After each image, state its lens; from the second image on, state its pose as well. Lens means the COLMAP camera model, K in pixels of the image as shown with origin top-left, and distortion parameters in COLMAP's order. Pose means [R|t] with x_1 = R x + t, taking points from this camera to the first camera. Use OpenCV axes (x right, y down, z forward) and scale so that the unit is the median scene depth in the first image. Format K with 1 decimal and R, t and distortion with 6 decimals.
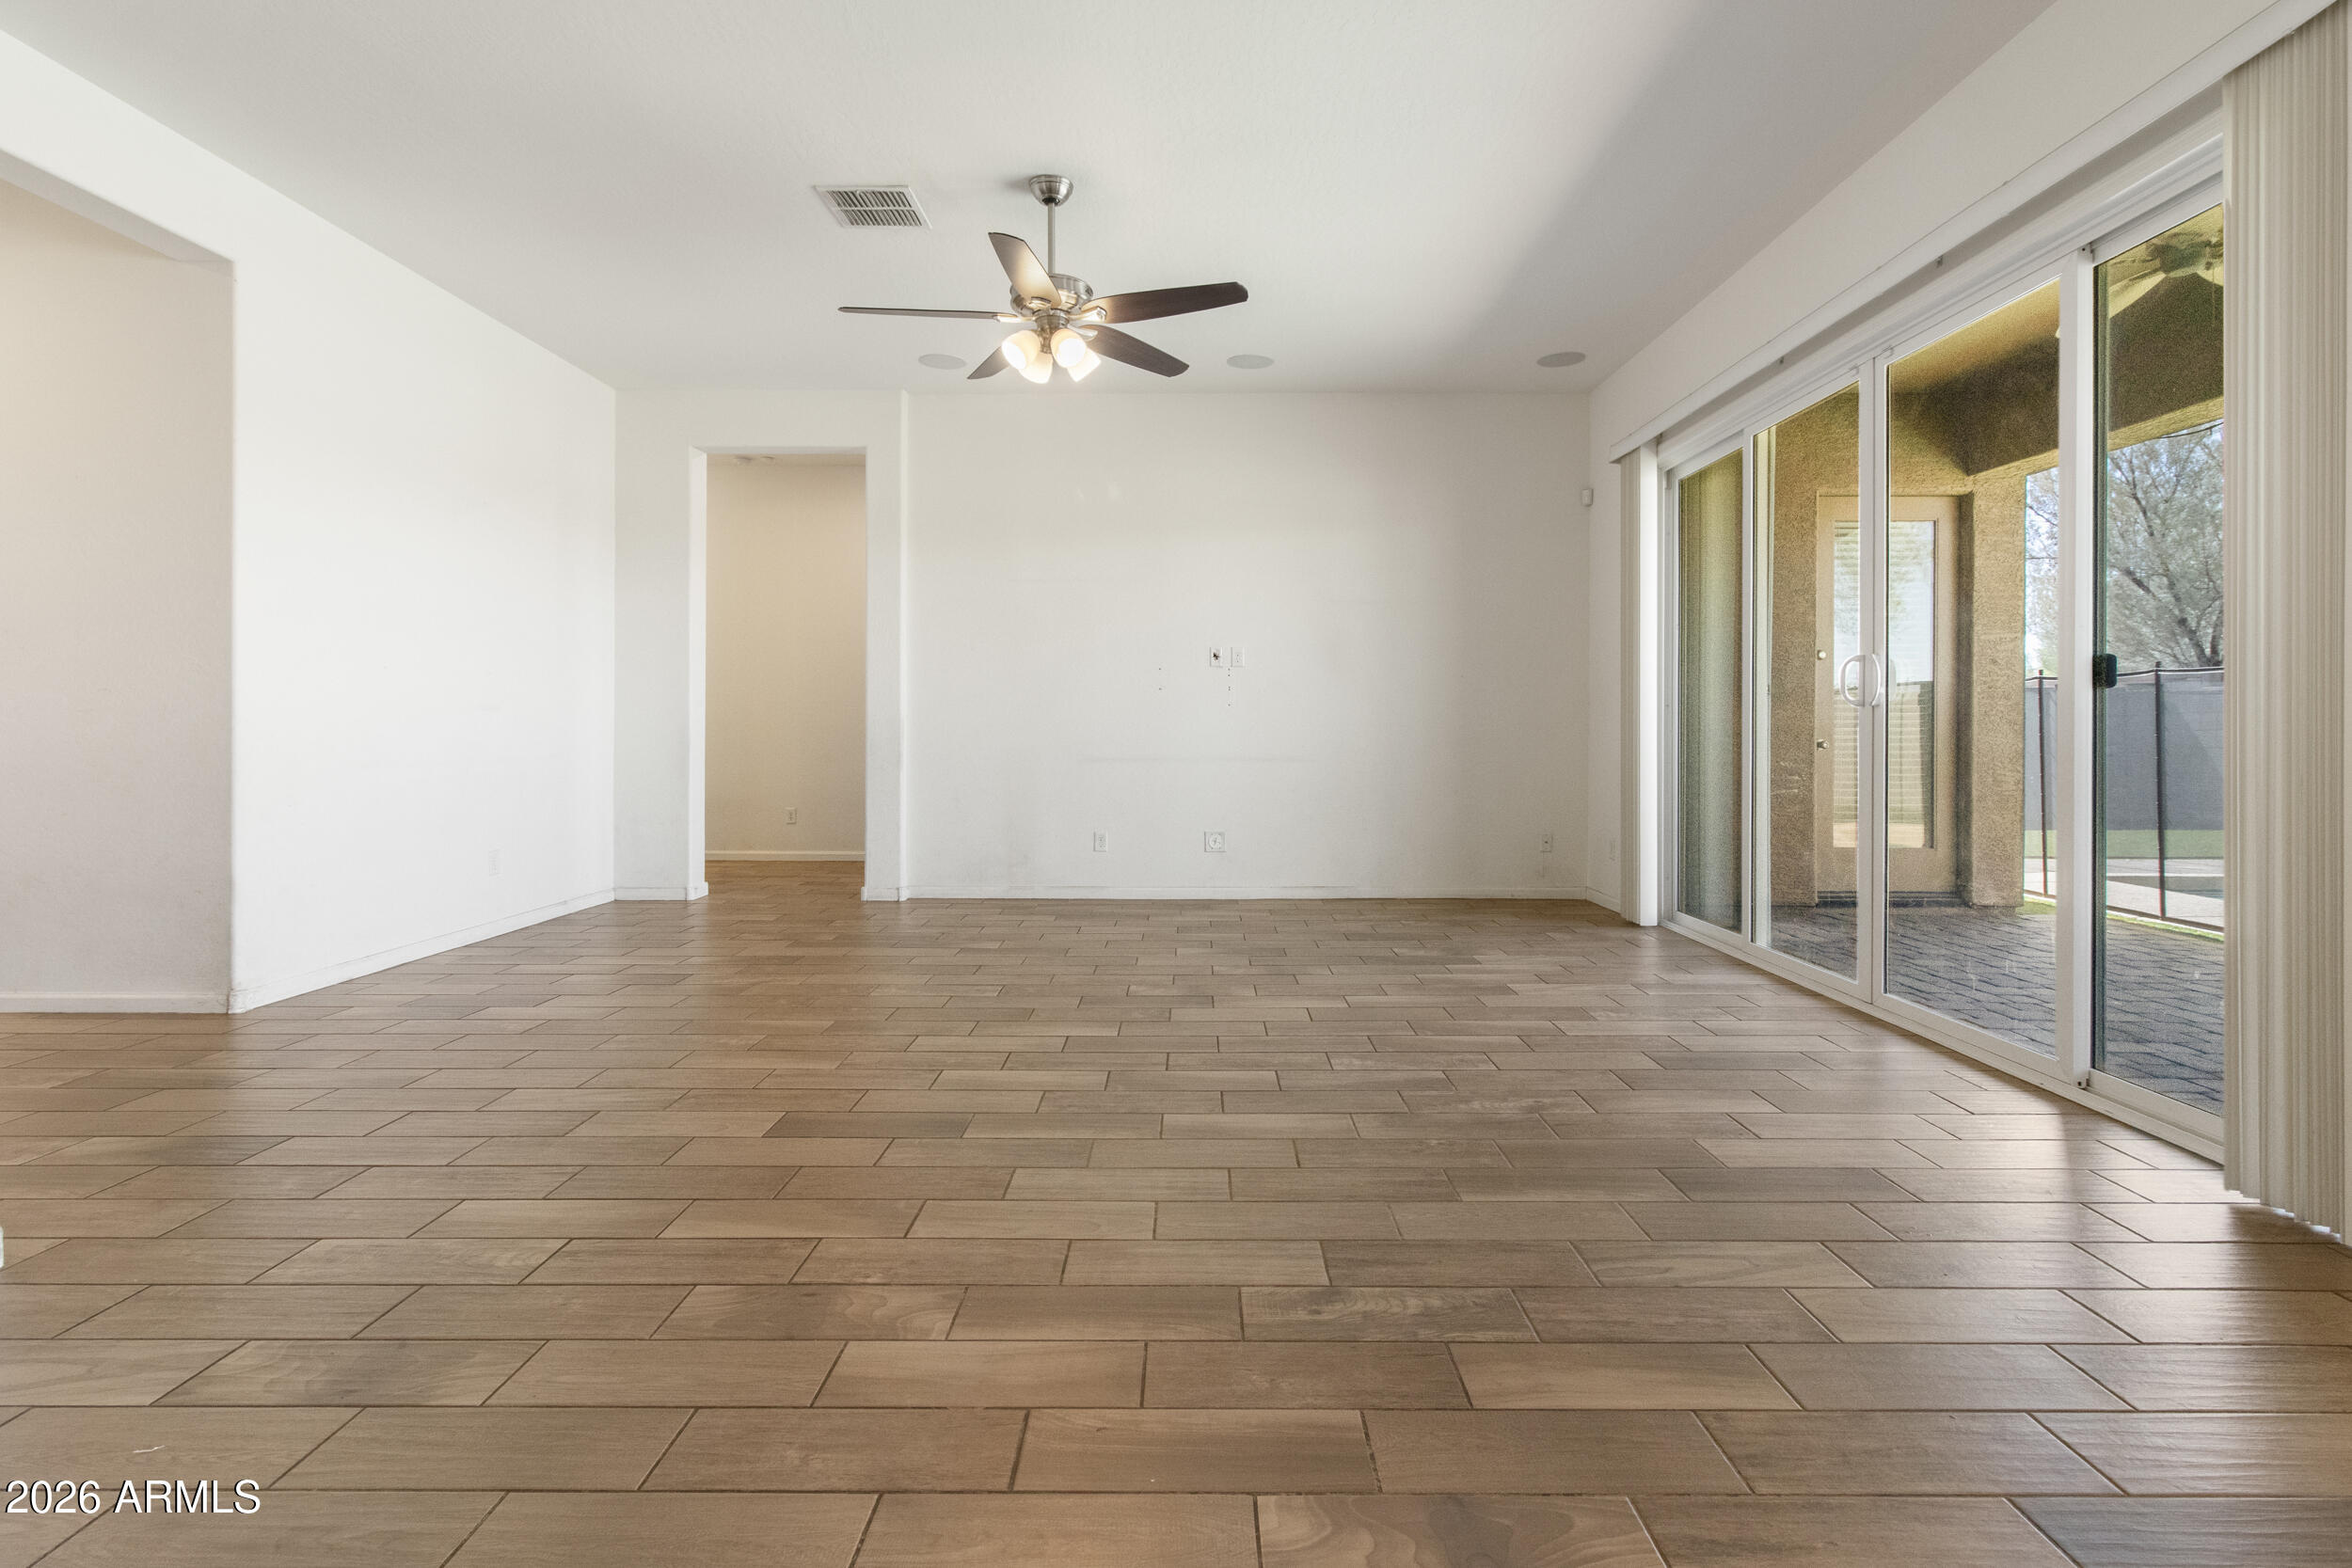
lens RADIAL K [[1089.8, 0, 1201.3], [0, 1089.8, 726.9], [0, 0, 1]] dist [0.001364, 0.001234]
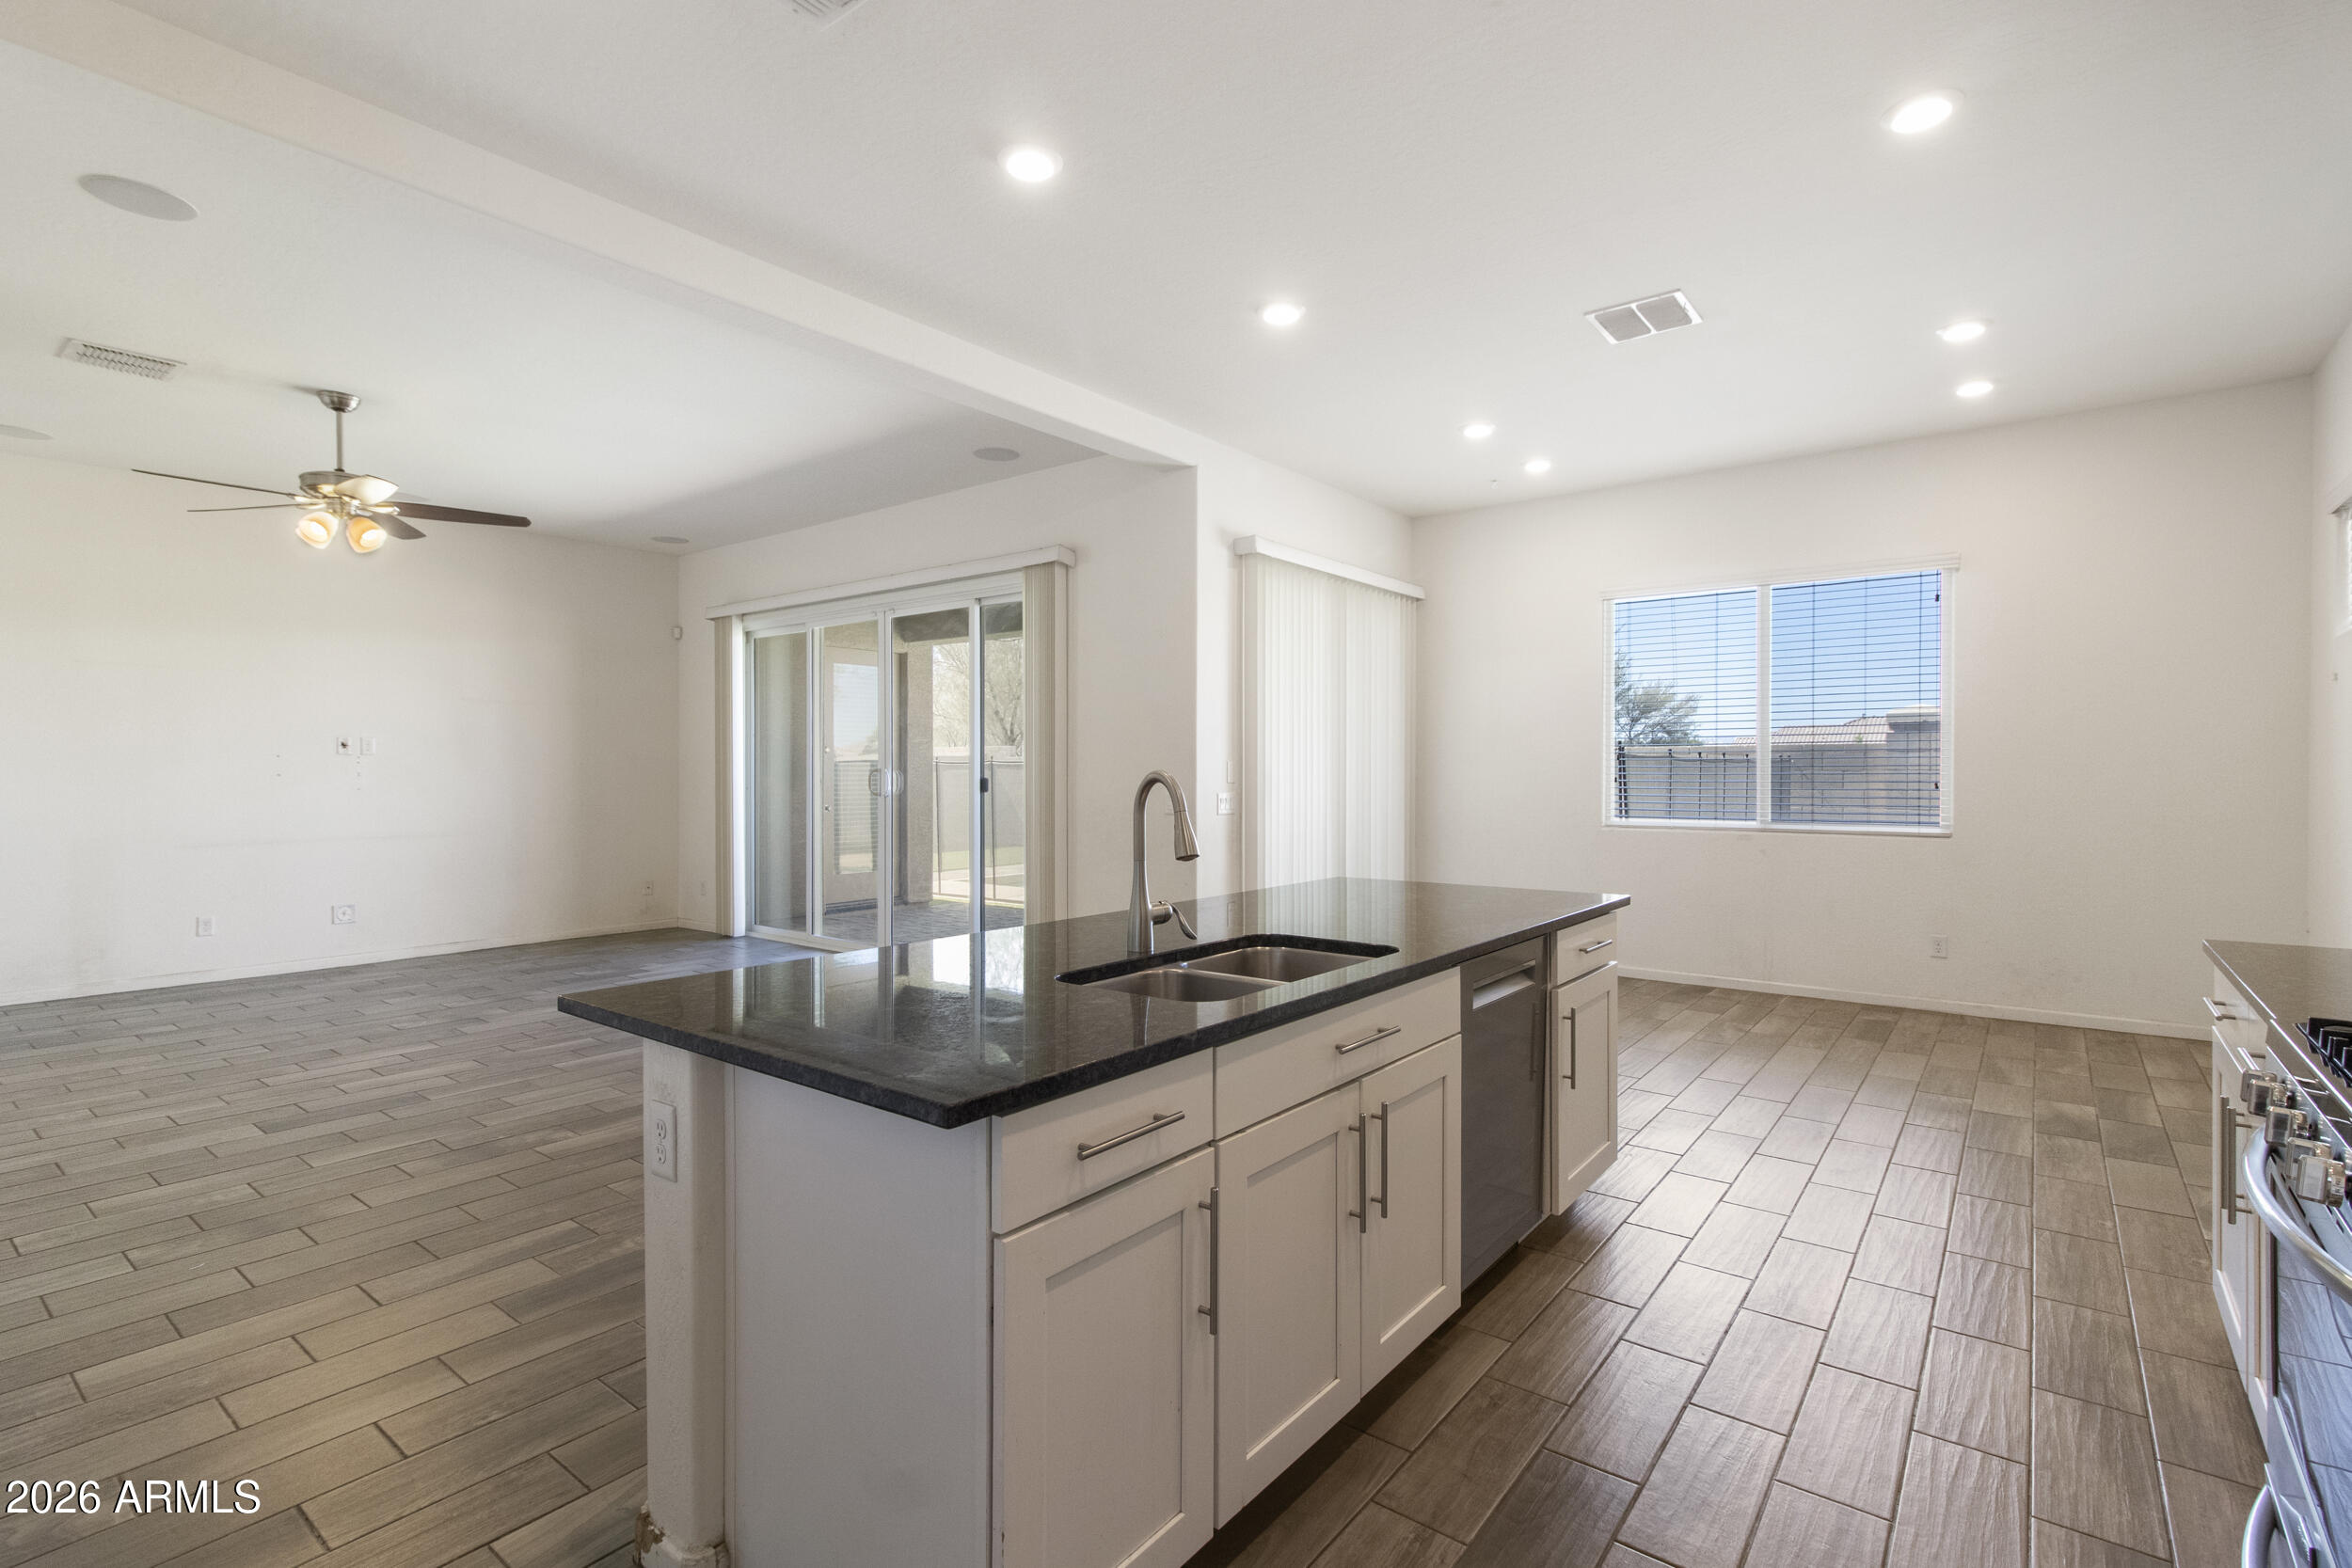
lens RADIAL K [[1089.8, 0, 1177.6], [0, 1089.8, 775.0], [0, 0, 1]] dist [0.001364, 0.001234]
pose [[0.620426, -0.007740, 0.784226, -0.413533], [0.003042, 0.999968, 0.007463, -0.050822], [-0.784259, -0.002245, 0.620430, -0.426616]]
